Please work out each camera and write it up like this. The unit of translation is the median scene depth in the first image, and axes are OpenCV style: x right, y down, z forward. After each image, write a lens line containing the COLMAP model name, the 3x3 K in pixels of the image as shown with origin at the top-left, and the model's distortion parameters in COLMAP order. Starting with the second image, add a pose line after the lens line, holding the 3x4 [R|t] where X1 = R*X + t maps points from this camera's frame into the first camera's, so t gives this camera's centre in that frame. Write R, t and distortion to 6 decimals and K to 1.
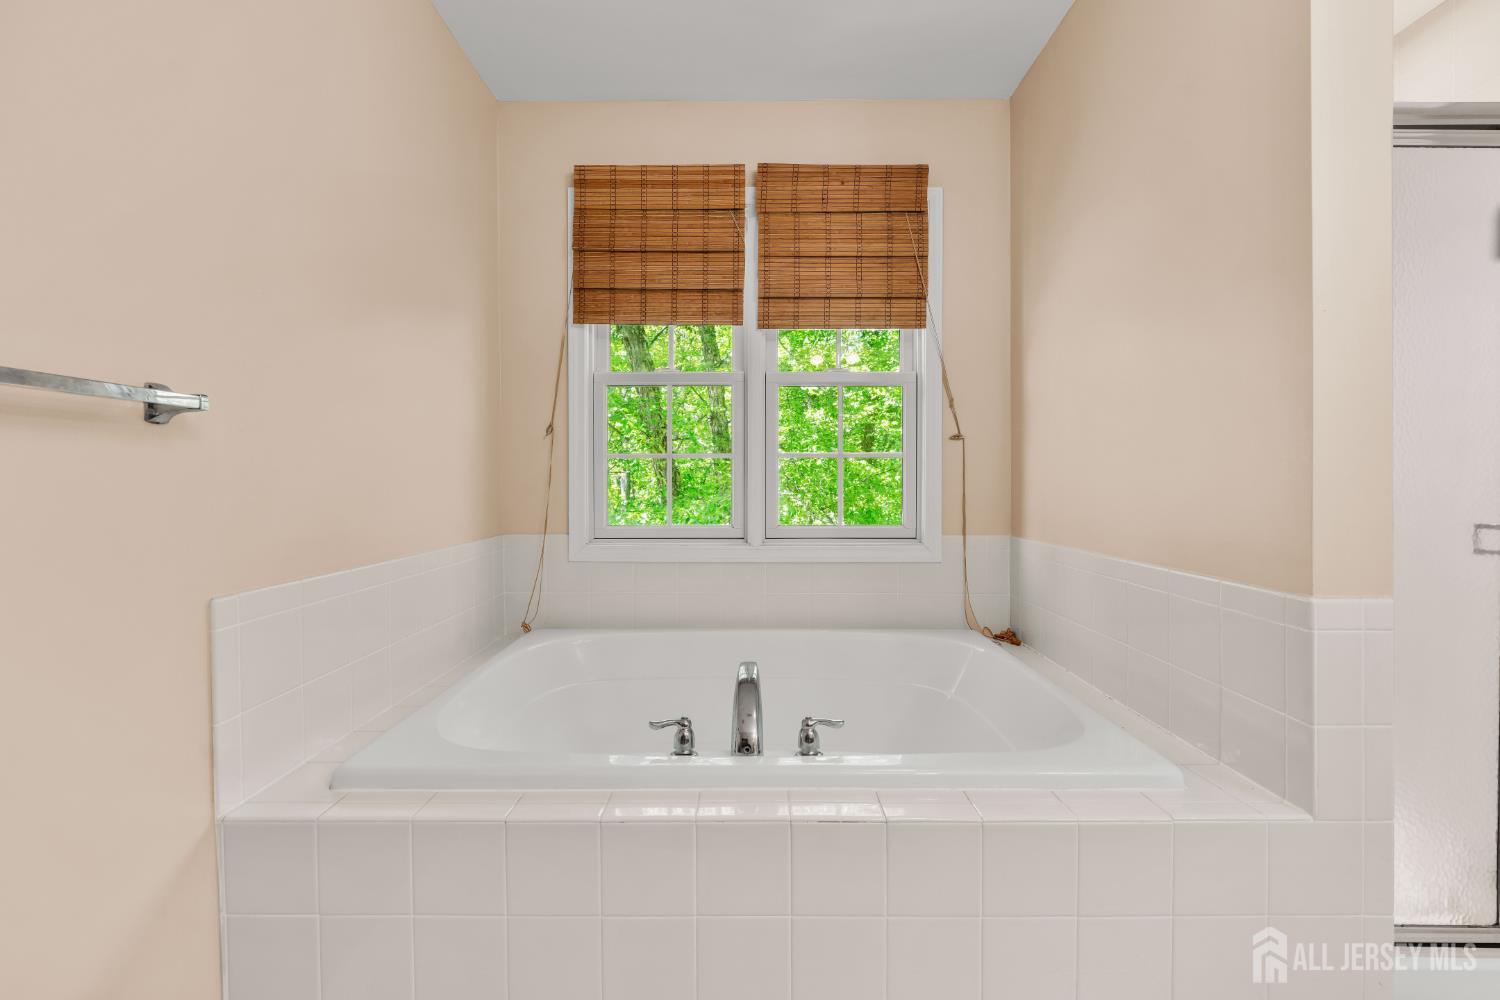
lens RADIAL K [[644.7, 0, 747.5], [0, 644.7, 500.6], [0, 0, 1]] dist [-0.000869, -0.000094]
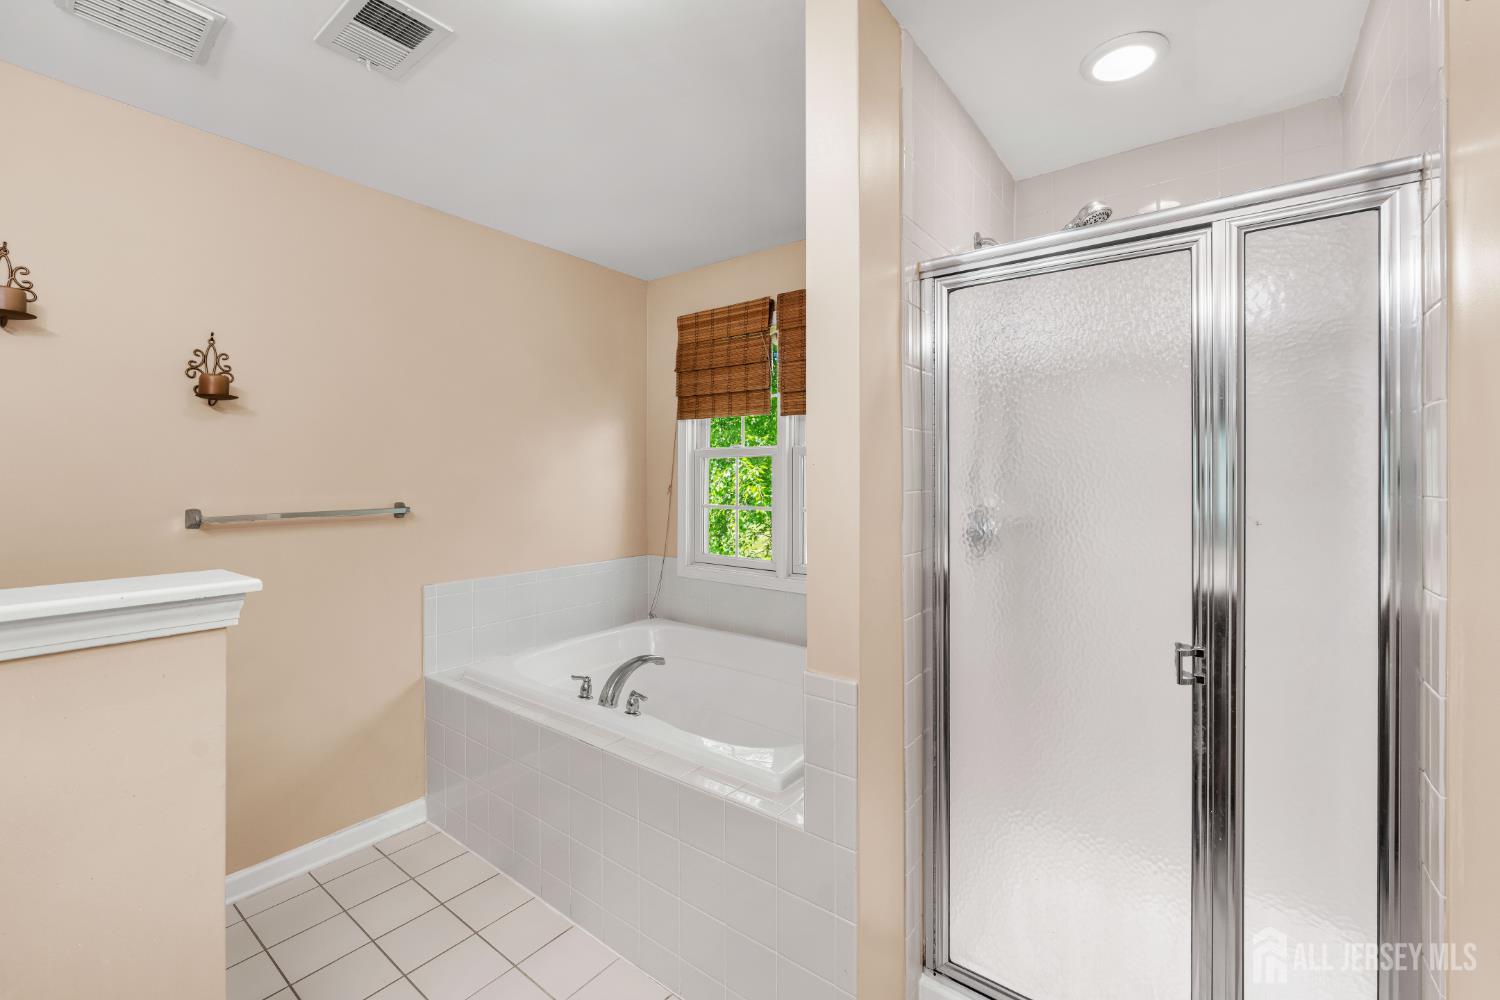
lens RADIAL K [[644.7, 0, 757.3], [0, 644.7, 485.1], [0, 0, 1]] dist [-0.000869, -0.000094]
pose [[0.794982, 0.010503, -0.606542, 0.804427], [-0.019238, 0.999784, -0.007903, -0.114057], [0.606328, 0.017951, 0.795012, -0.088529]]
